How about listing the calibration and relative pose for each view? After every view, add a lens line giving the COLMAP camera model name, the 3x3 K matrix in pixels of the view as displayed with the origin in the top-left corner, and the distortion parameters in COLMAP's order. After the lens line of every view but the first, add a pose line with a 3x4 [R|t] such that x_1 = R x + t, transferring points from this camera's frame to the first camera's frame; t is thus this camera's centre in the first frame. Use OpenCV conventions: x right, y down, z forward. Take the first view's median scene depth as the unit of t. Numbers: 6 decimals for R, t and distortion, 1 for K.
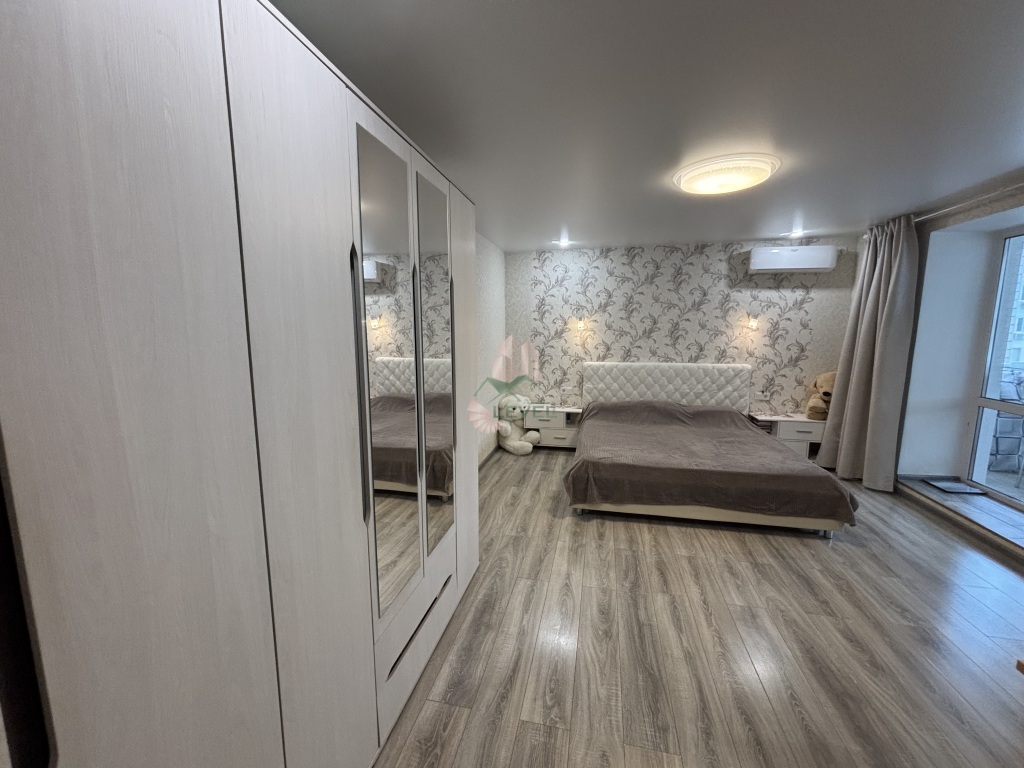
lens RADIAL K [[412.2, 0, 512.8], [0, 412.2, 384.8], [0, 0, 1]] dist [0.000954, 0.000042]
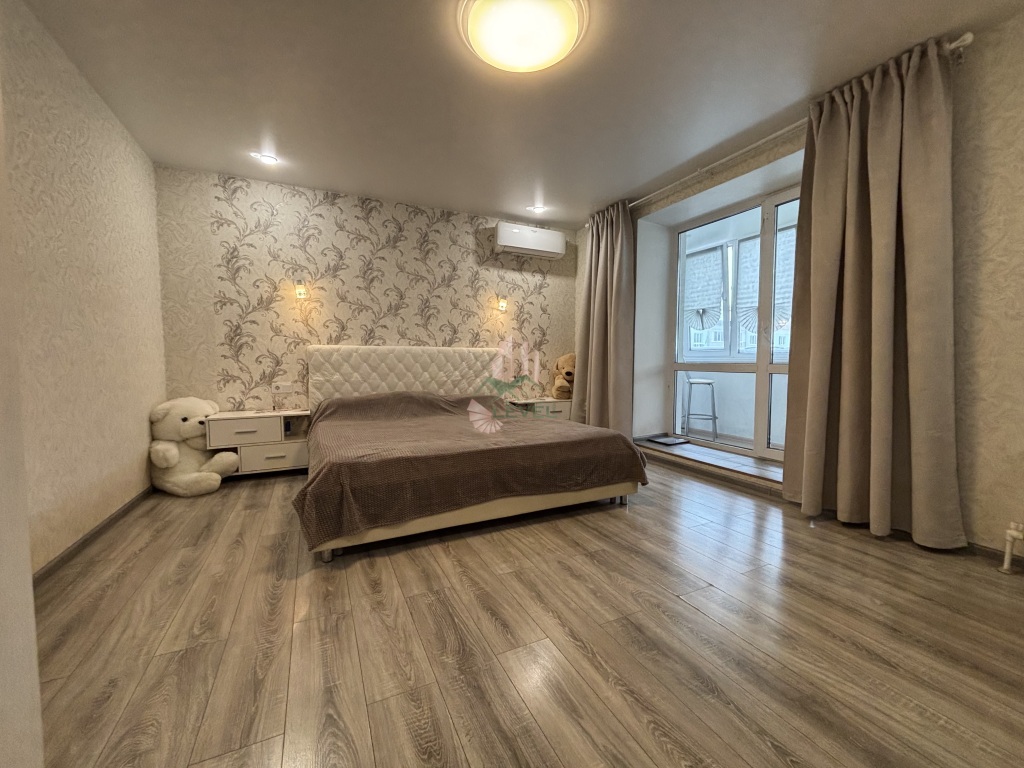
lens RADIAL K [[412.2, 0, 512.8], [0, 412.2, 384.8], [0, 0, 1]] dist [0.000954, 0.000042]
pose [[0.788392, -0.035142, 0.614168, 0.013865], [0.084092, 0.995152, -0.051004, 0.085796], [-0.609398, 0.091858, 0.787525, 0.259624]]
